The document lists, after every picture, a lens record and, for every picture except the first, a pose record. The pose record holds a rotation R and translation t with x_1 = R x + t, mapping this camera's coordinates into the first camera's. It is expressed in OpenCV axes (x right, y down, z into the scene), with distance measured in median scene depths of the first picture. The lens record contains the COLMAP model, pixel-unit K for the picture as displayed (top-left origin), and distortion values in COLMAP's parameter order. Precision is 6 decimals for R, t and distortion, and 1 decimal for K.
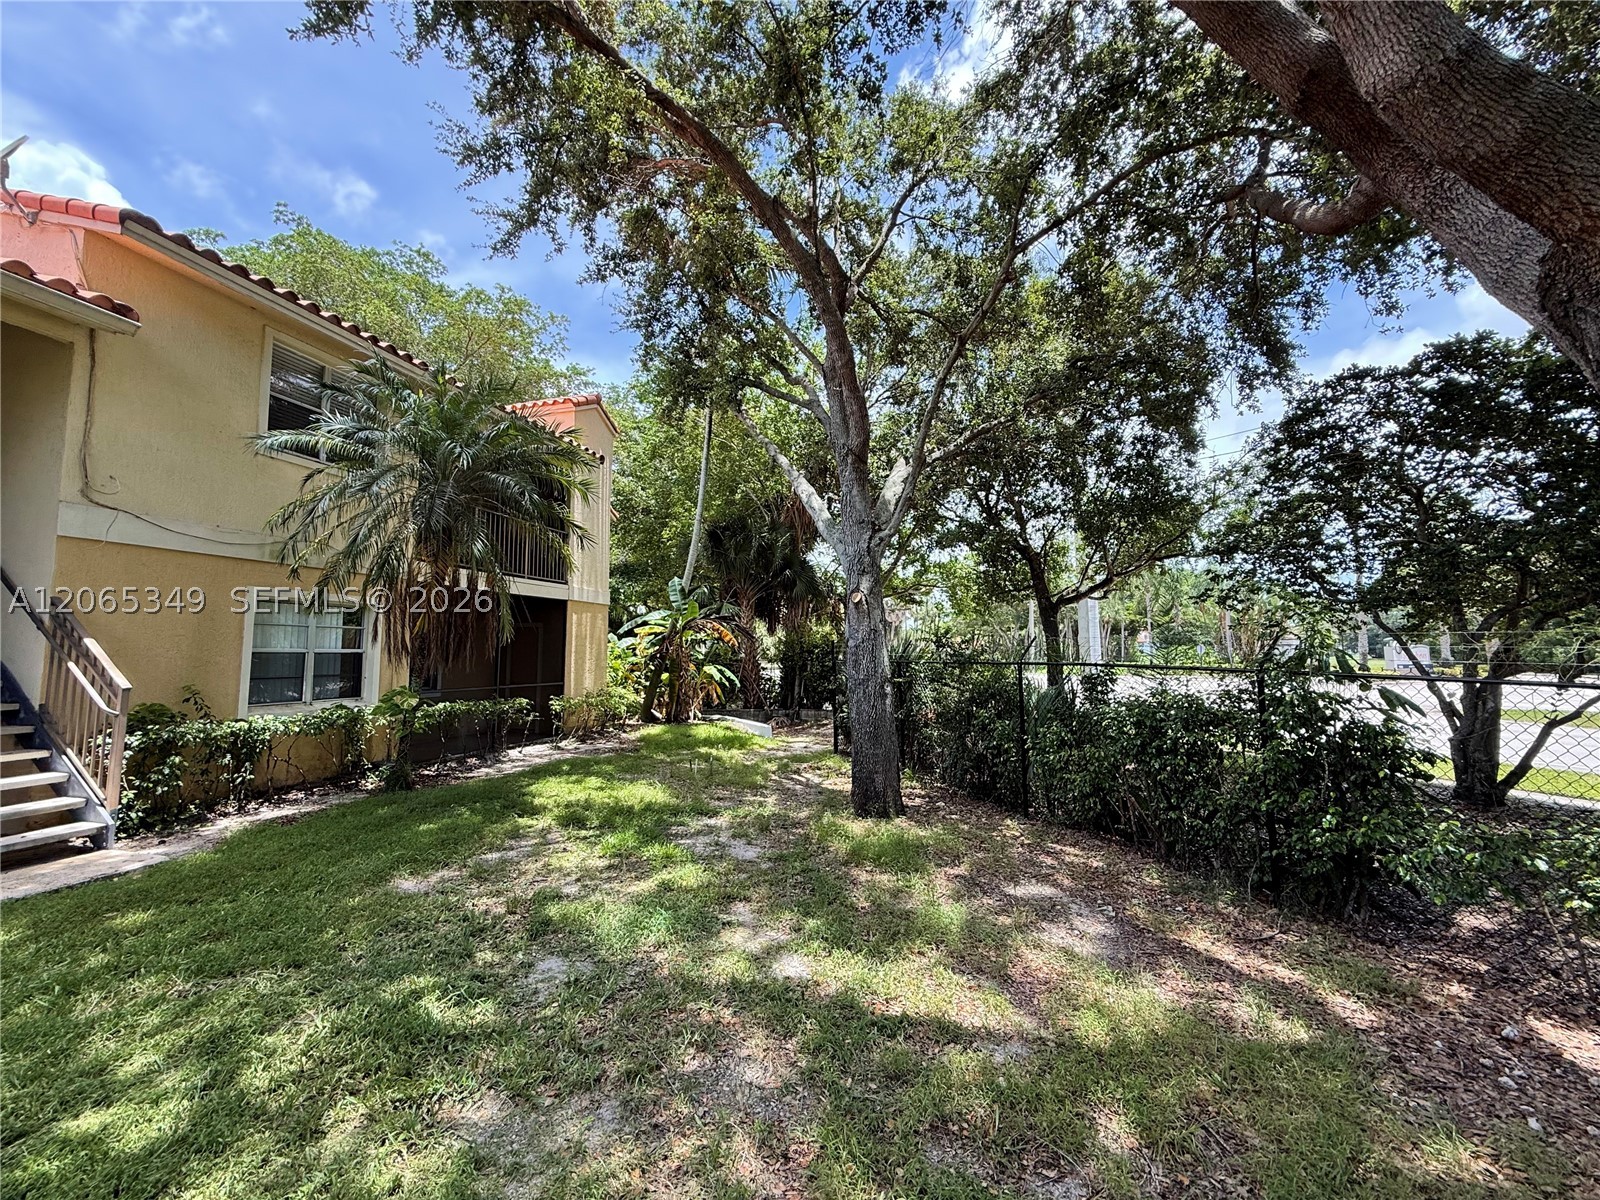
lens RADIAL K [[636.4, 0, 799.6], [0, 636.4, 598.2], [0, 0, 1]] dist [-0.000735, 0.000527]
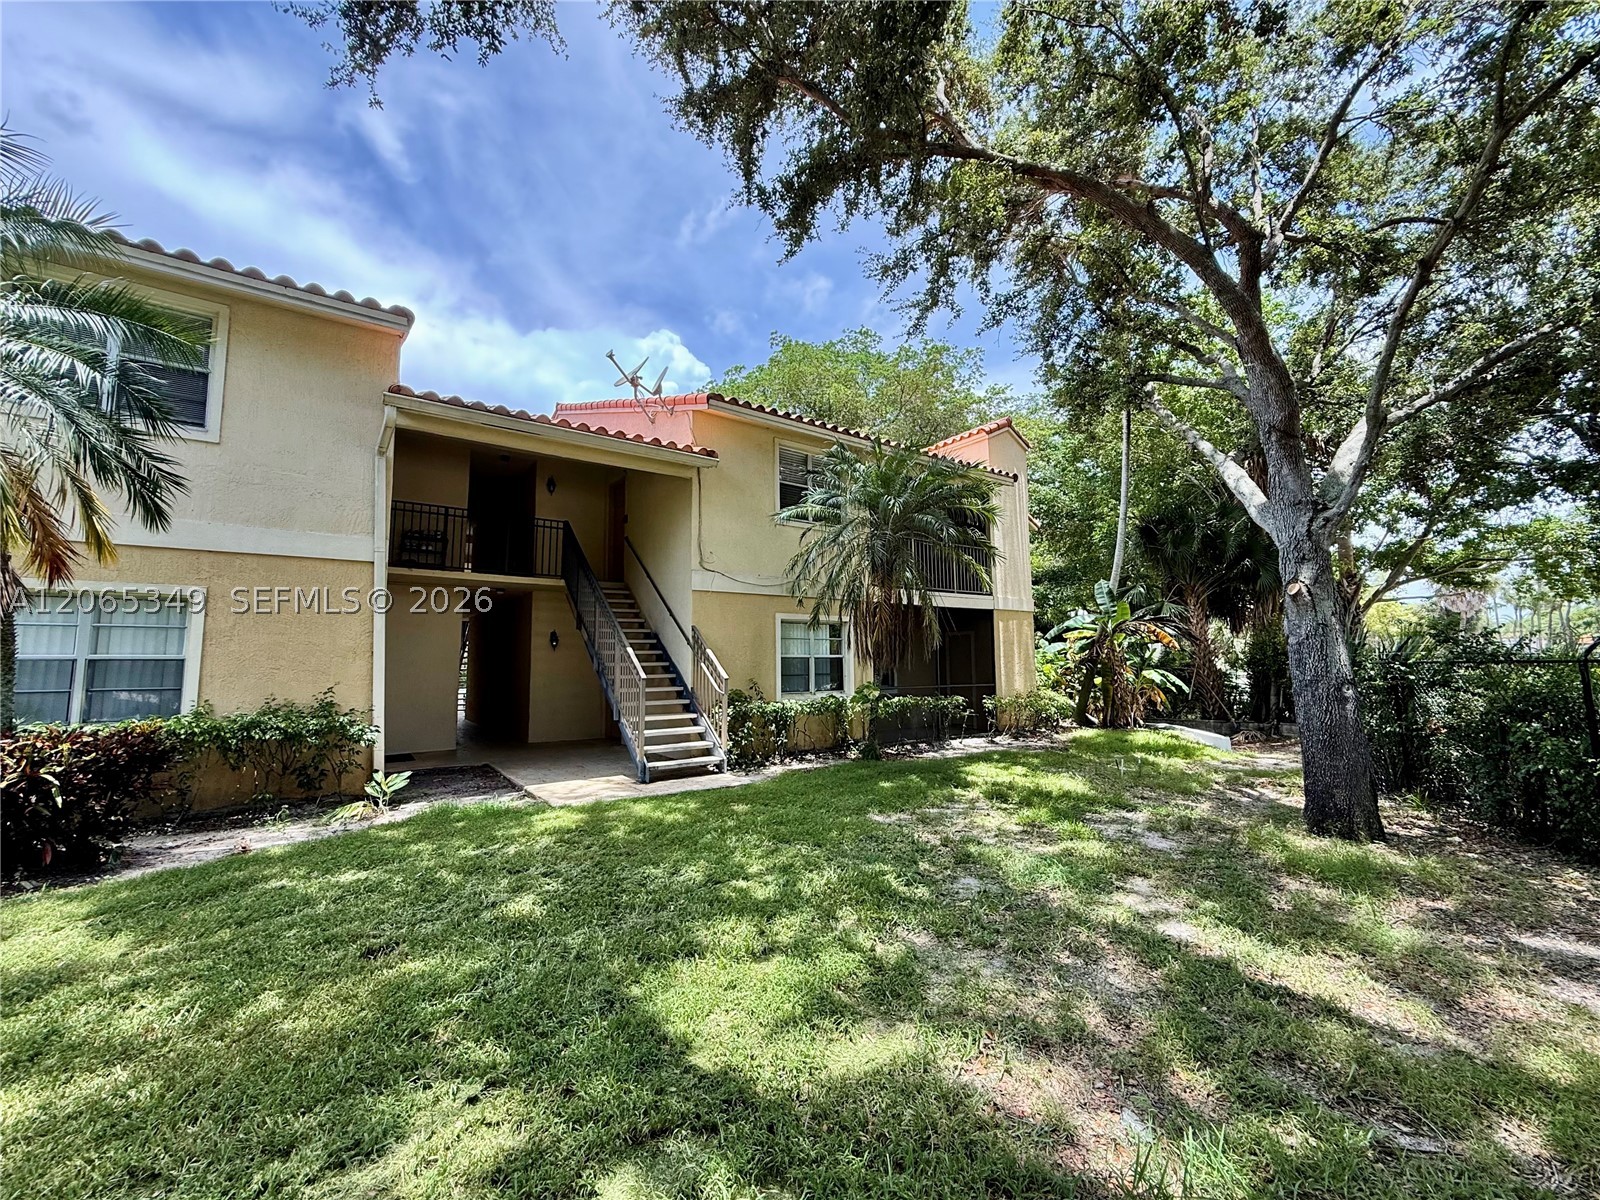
lens RADIAL K [[636.4, 0, 798.4], [0, 636.4, 600.2], [0, 0, 1]] dist [-0.000735, 0.000527]
pose [[0.782235, -0.066847, -0.619387, 0.108835], [0.061180, 0.997663, -0.030407, -0.000568], [0.619972, -0.014108, 0.784497, -0.149838]]
